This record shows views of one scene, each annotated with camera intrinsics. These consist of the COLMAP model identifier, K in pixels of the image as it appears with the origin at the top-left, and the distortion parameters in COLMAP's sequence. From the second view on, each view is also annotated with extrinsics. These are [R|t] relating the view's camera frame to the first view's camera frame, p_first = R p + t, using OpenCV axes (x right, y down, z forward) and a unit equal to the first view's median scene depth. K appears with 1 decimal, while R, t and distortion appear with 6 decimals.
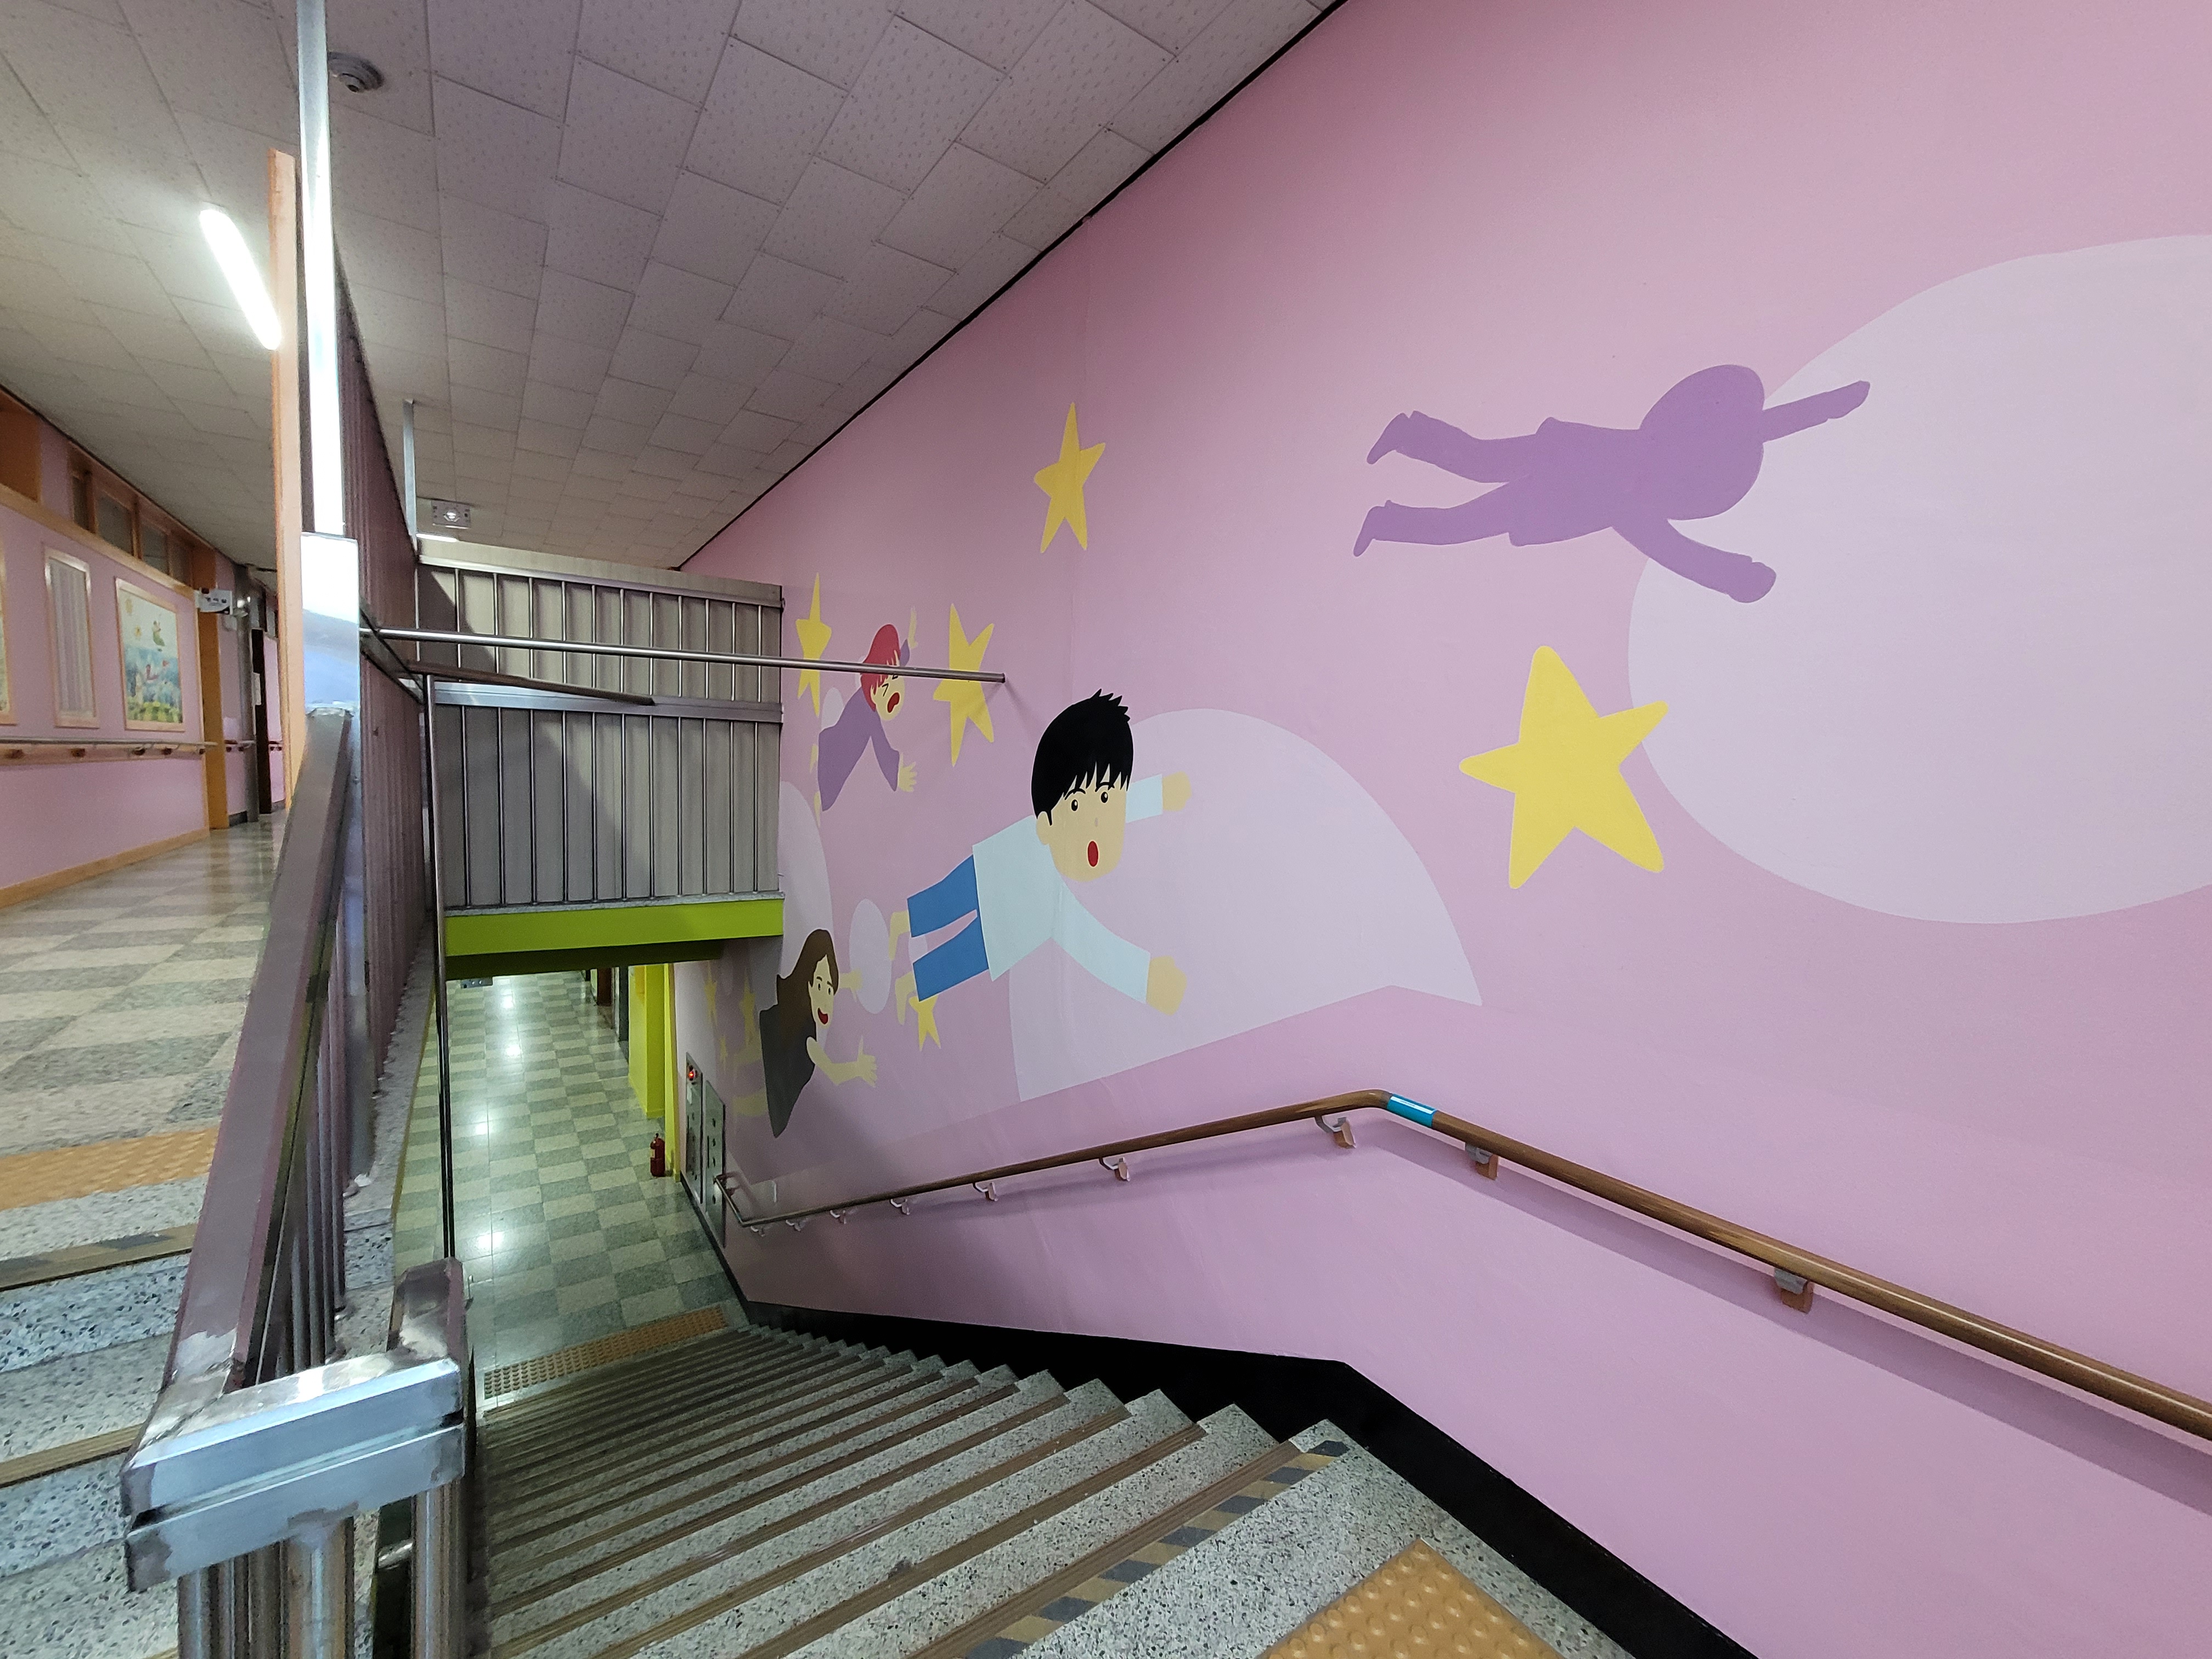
lens RADIAL K [[893.1, 0, 1106.0], [0, 893.1, 829.5], [0, 0, 1]] dist [-0.001321, -0.000080]
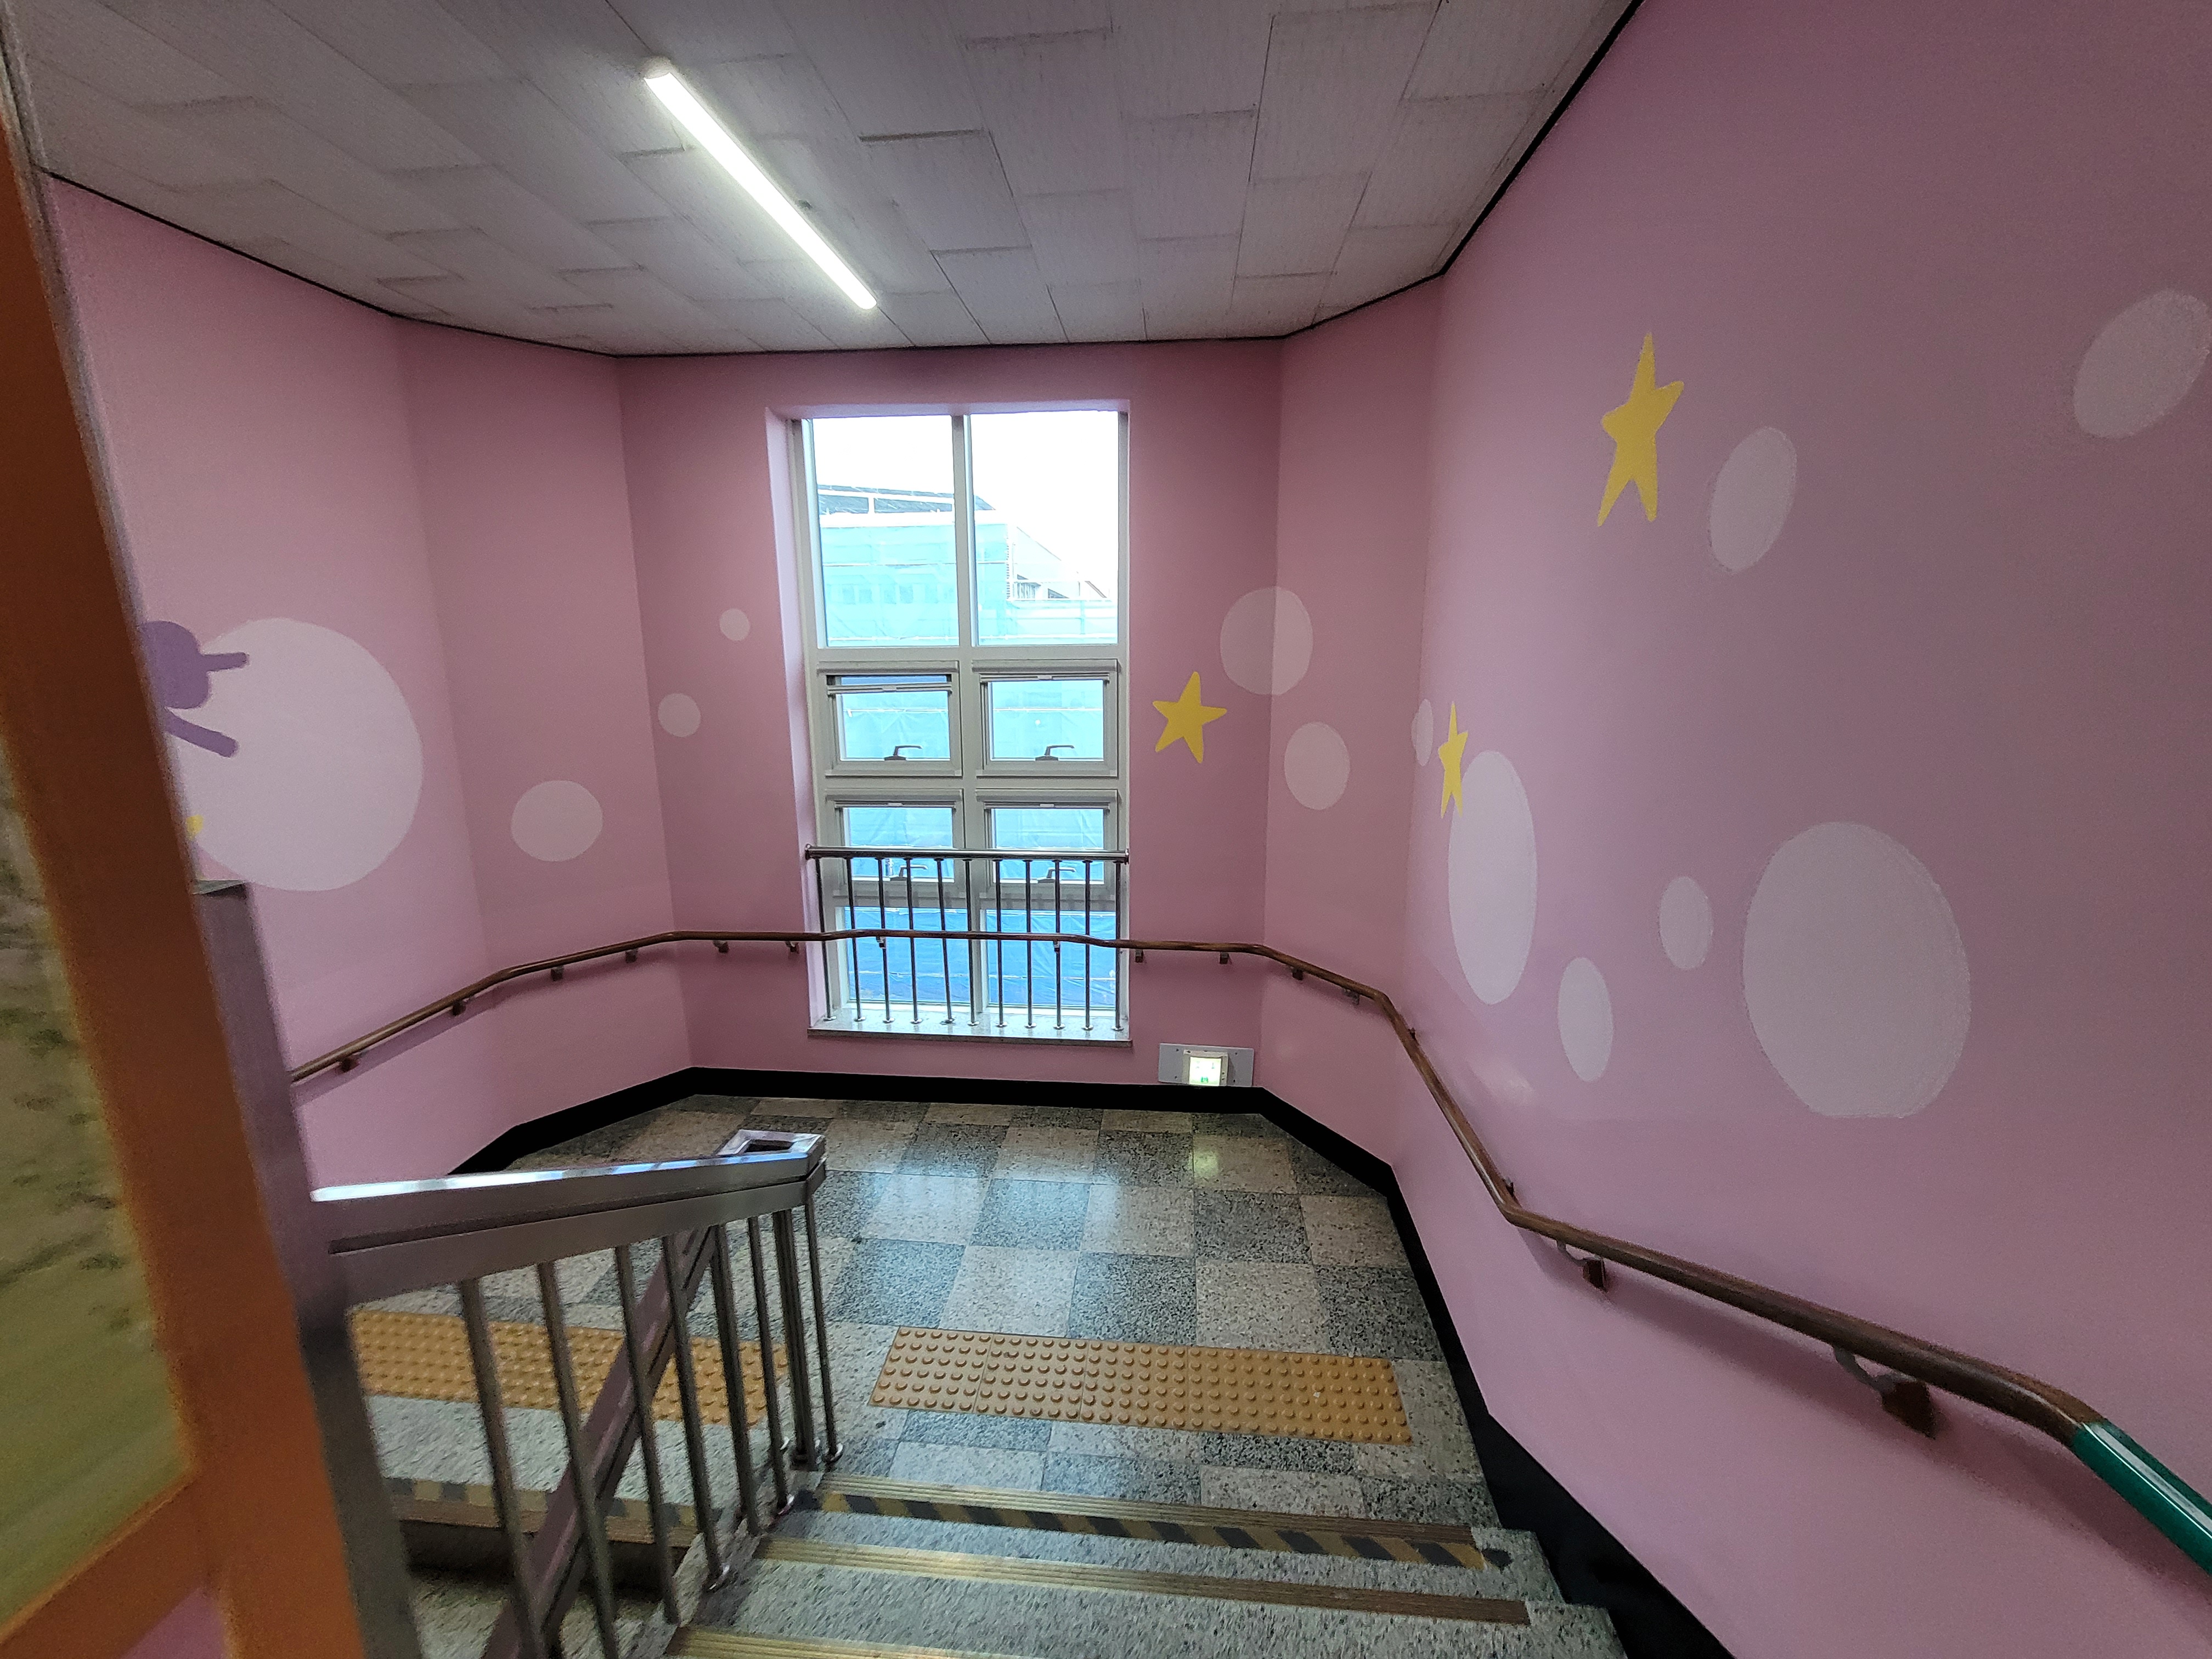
lens RADIAL K [[893.1, 0, 1106.0], [0, 893.1, 829.5], [0, 0, 1]] dist [-0.001321, -0.000080]
pose [[-0.767987, -0.151091, 0.622389, -1.914065], [0.031232, 0.961784, 0.272021, -0.568649], [-0.639704, 0.228347, -0.733919, 1.248602]]
